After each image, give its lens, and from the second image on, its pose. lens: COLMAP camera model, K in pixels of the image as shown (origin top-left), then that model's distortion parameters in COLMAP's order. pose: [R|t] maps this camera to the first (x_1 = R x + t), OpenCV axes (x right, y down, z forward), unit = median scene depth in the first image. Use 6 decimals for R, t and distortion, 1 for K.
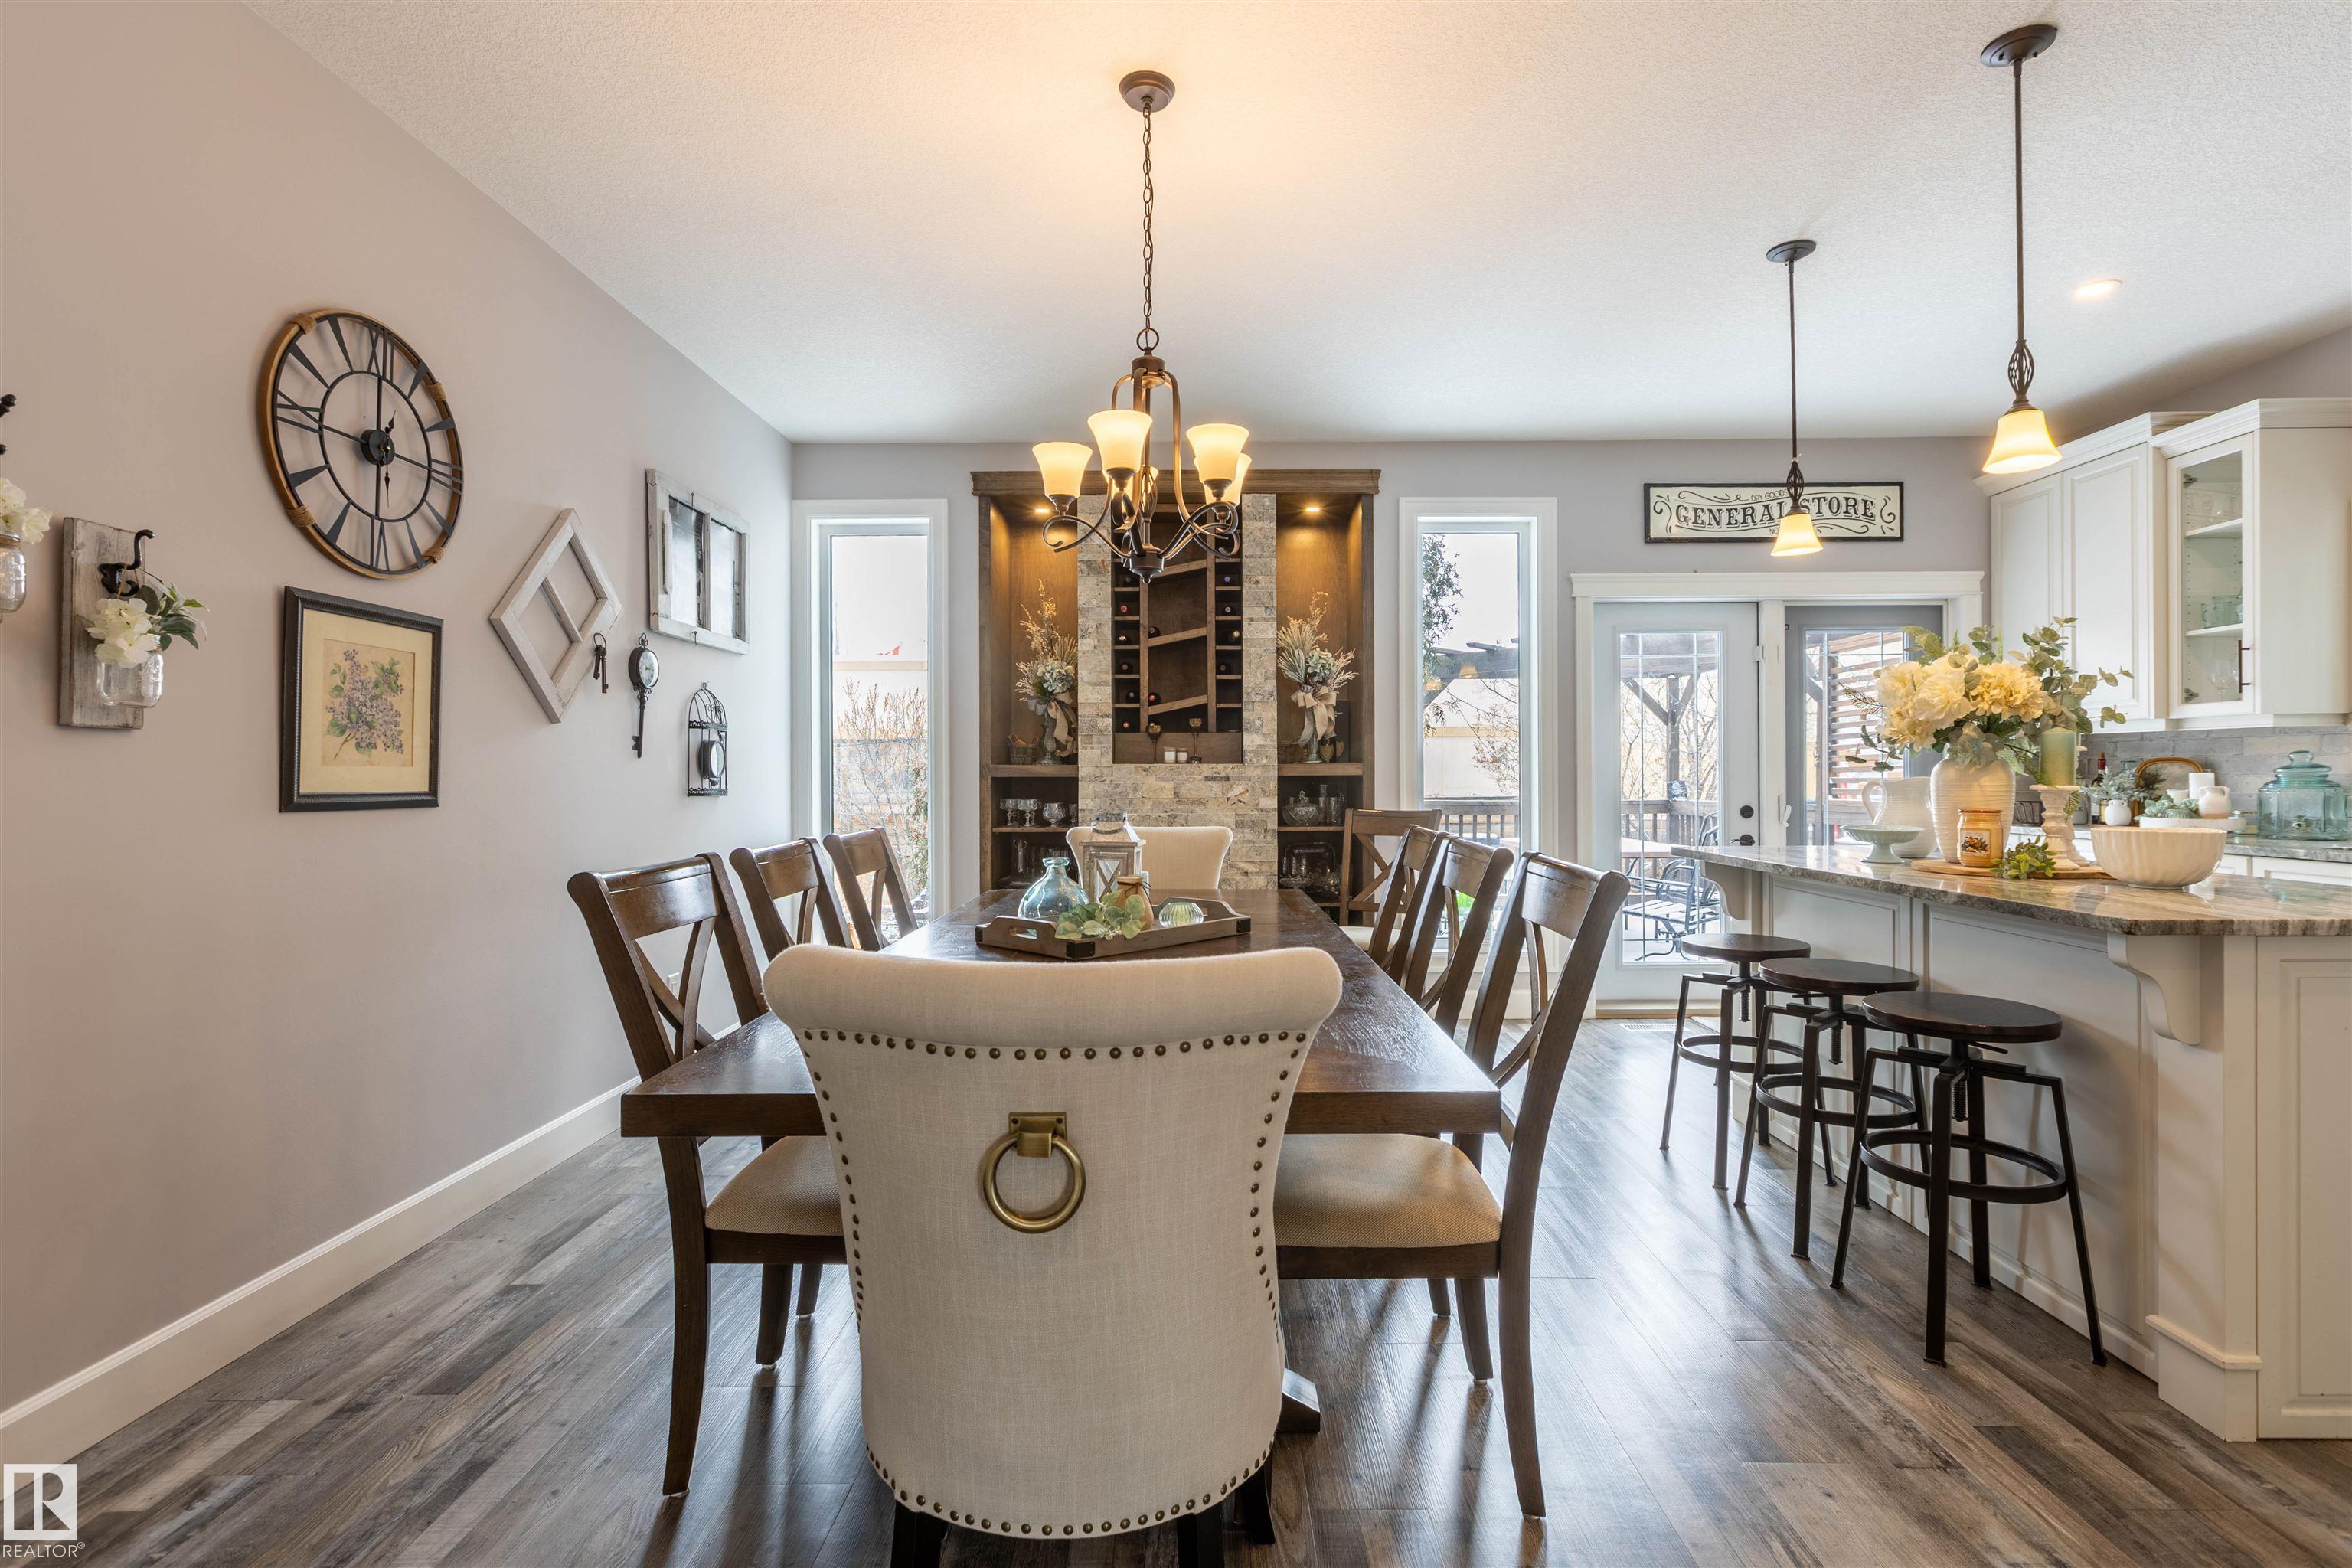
lens RADIAL K [[1092.9, 0, 1160.5], [0, 1092.9, 776.6], [0, 0, 1]] dist [-0.000476, -0.000123]
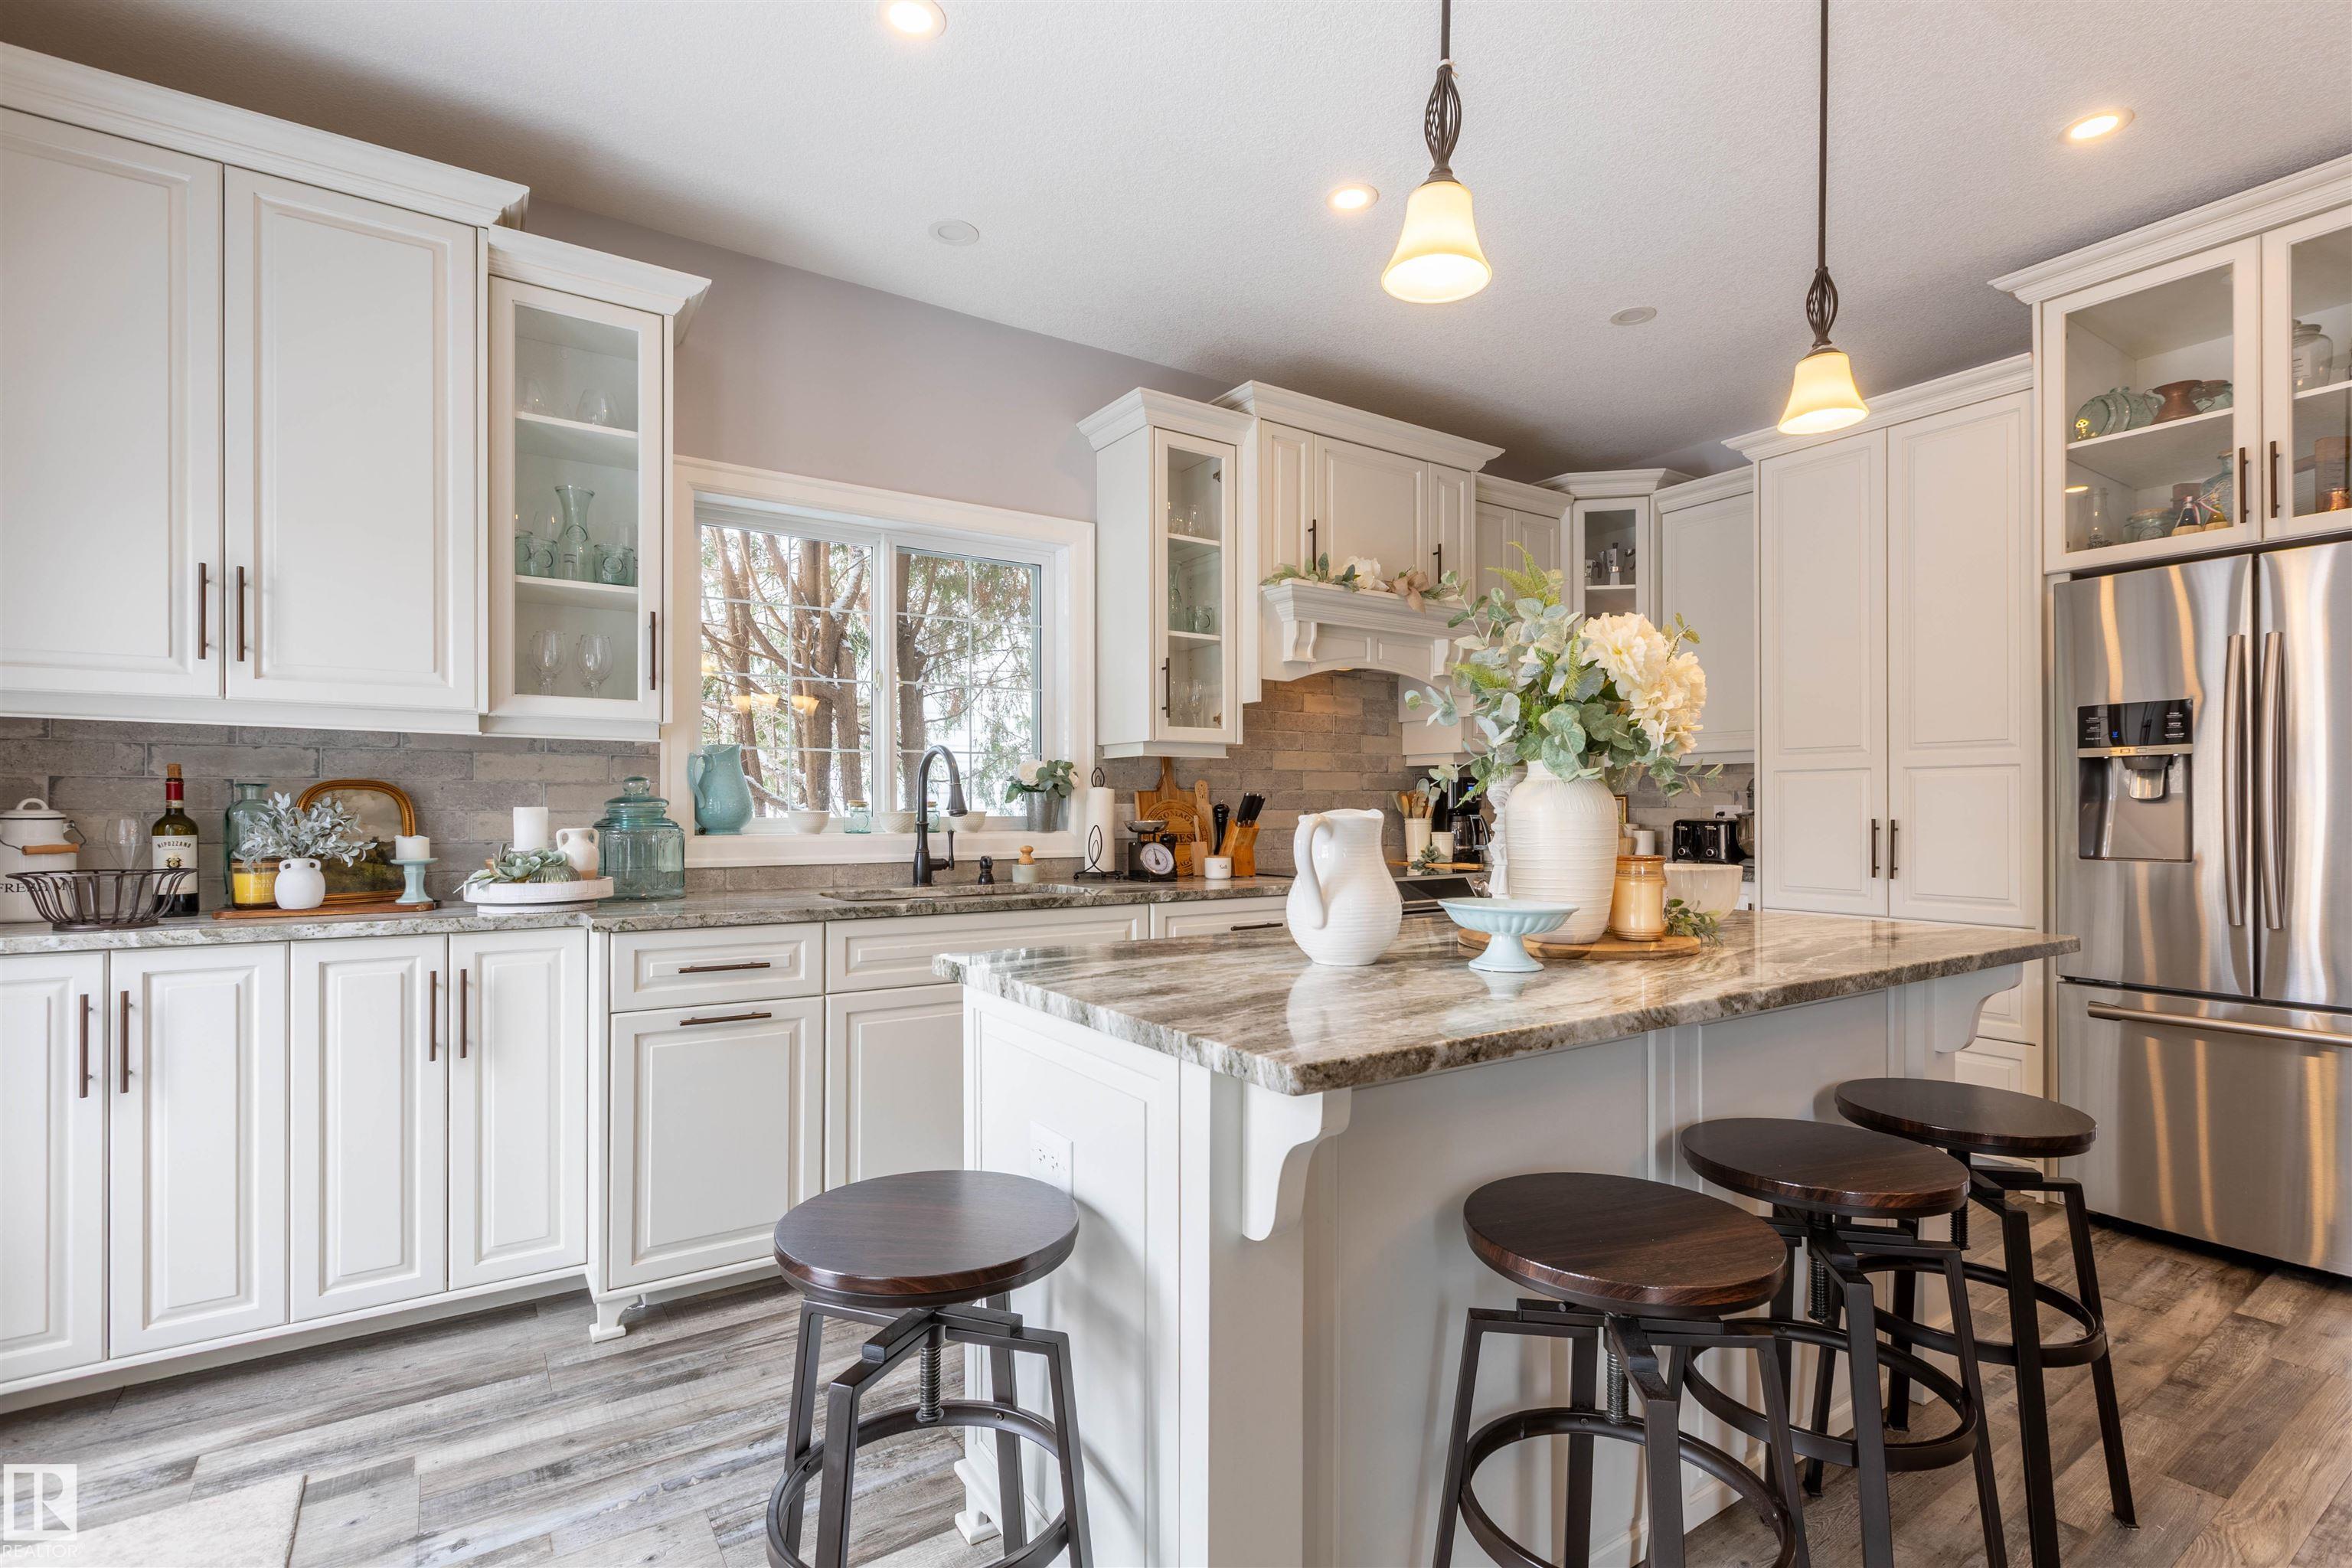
lens RADIAL K [[1092.9, 0, 1198.4], [0, 1092.9, 797.4], [0, 0, 1]] dist [-0.000476, -0.000123]
pose [[-0.573203, 0.014475, 0.819286, 0.186269], [0.002029, 0.999866, -0.016246, 0.001471], [-0.819411, -0.007650, -0.573155, 0.845384]]
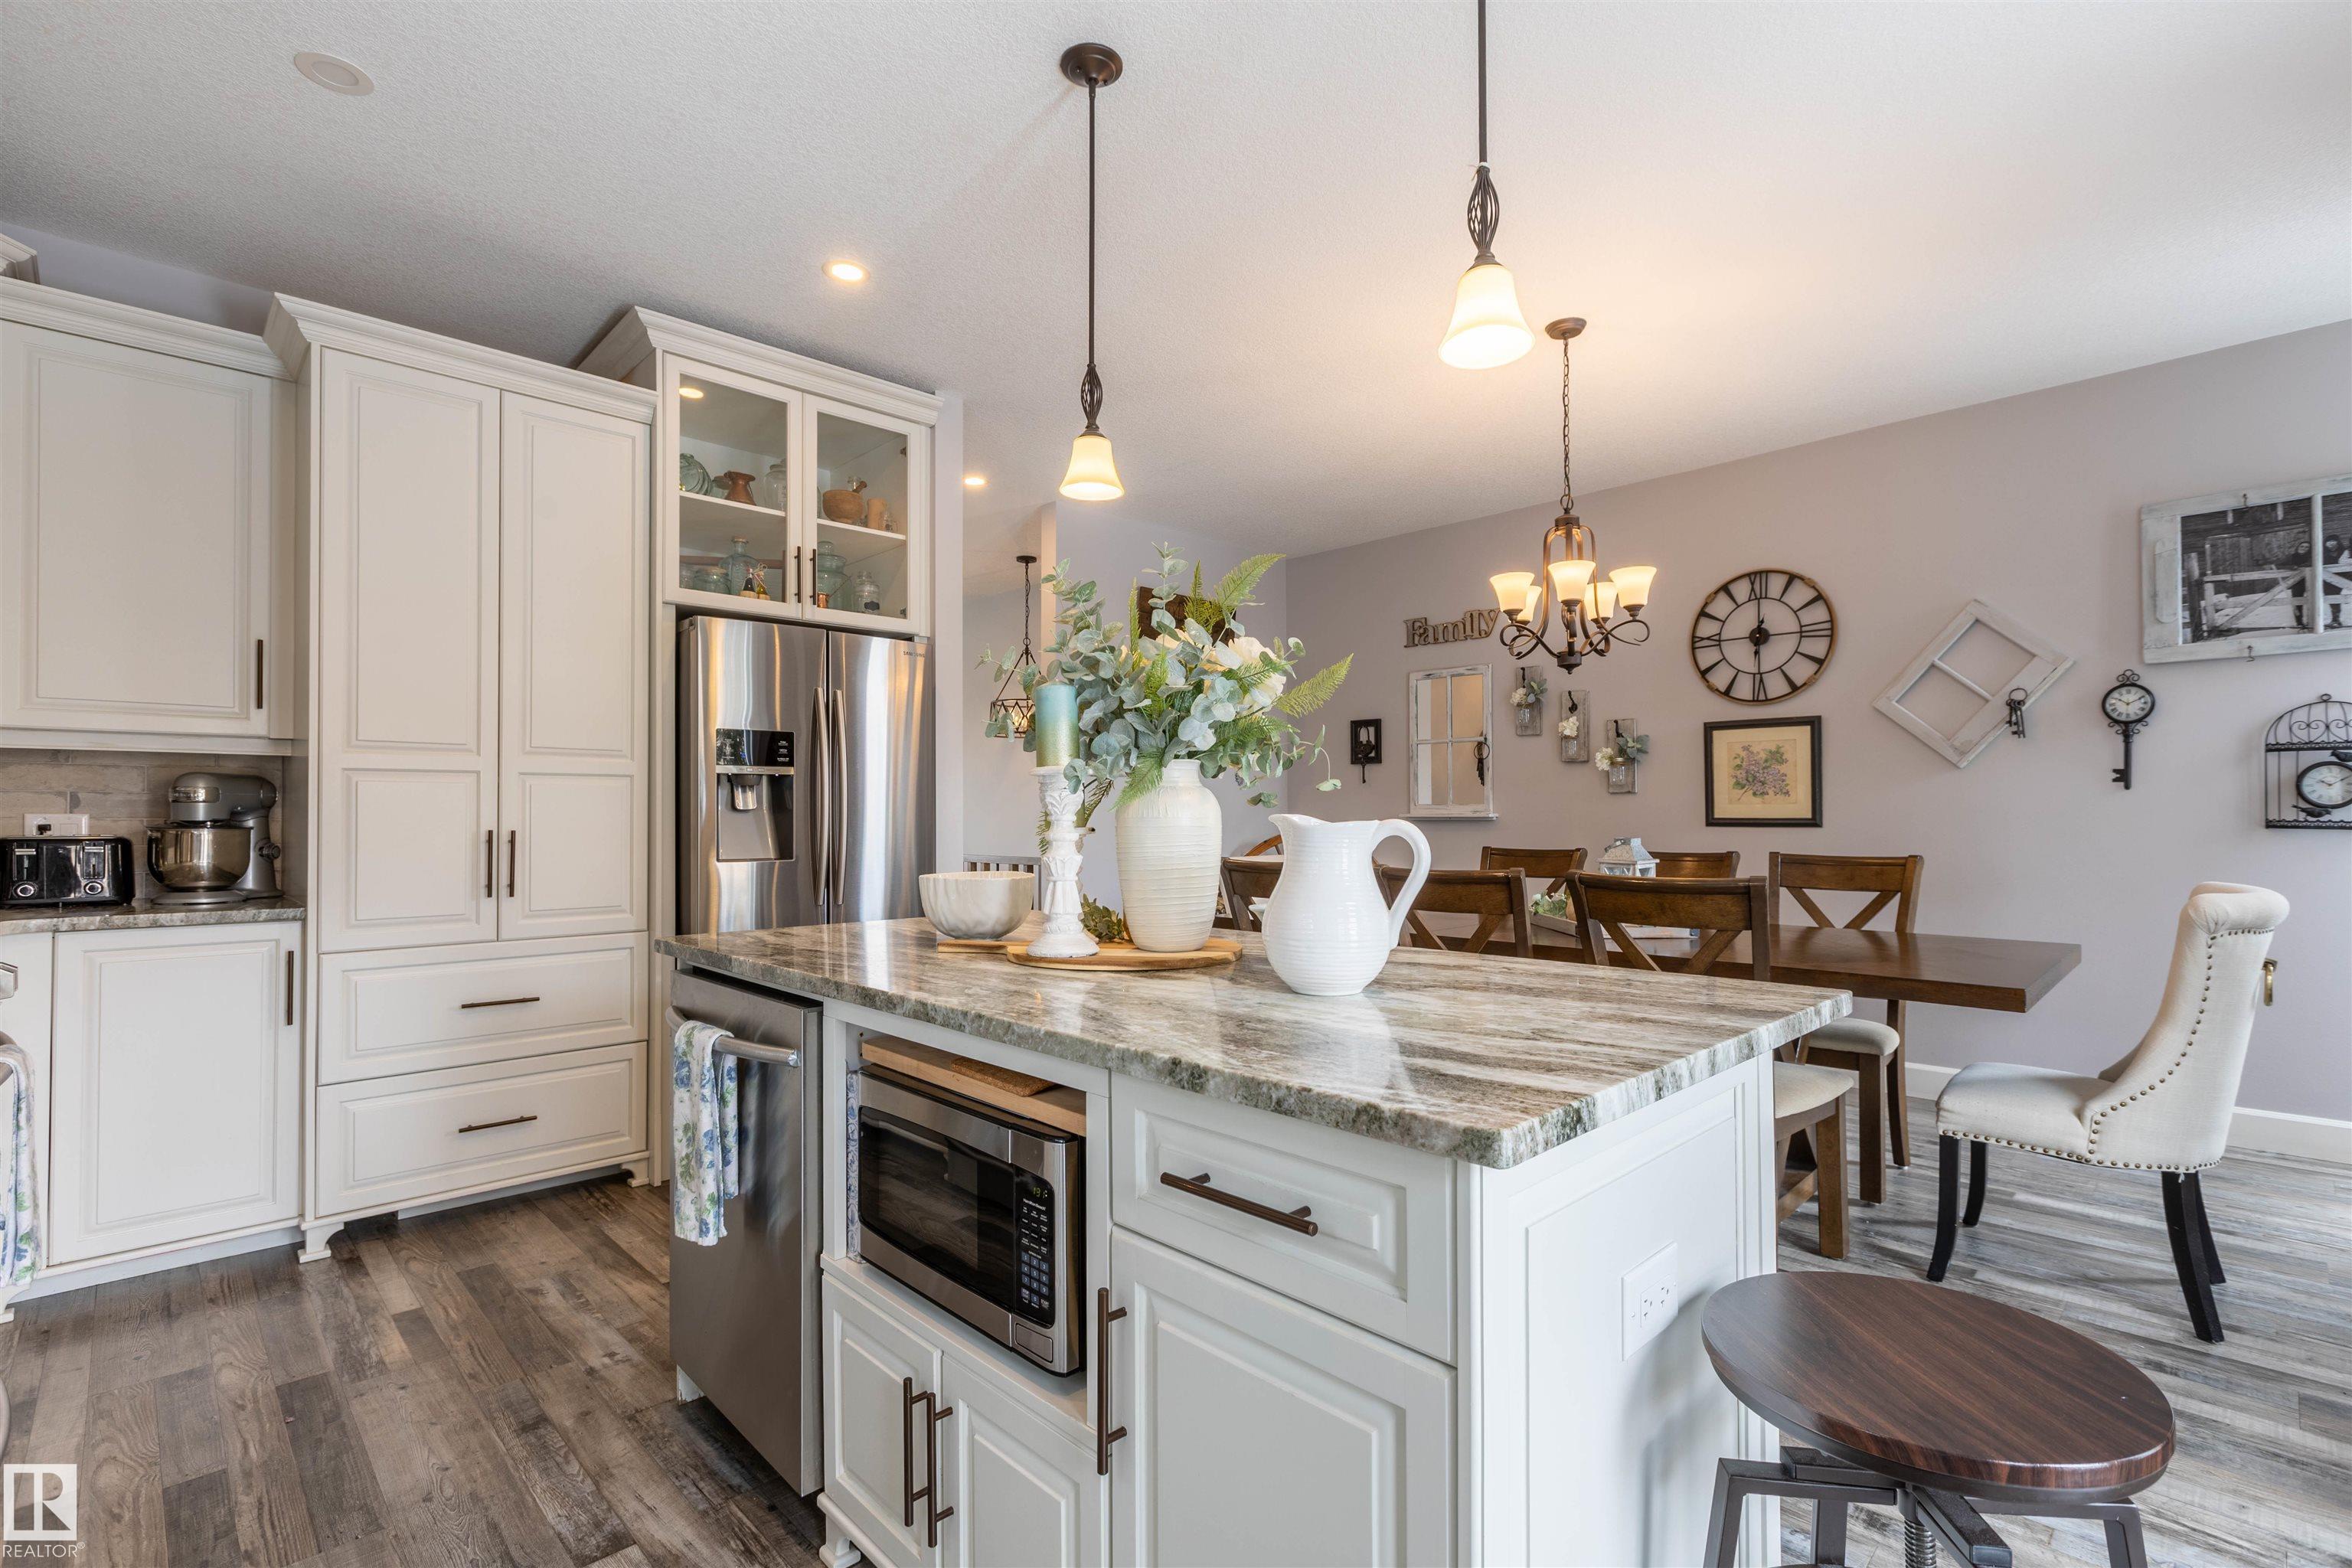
lens RADIAL K [[1092.9, 0, 1194.7], [0, 1092.9, 800.4], [0, 0, 1]] dist [-0.000476, -0.000123]
pose [[-0.699017, -0.003085, -0.715099, 0.655073], [0.009671, 0.999858, -0.013767, 0.000370], [0.715040, -0.016539, -0.698888, 0.800774]]
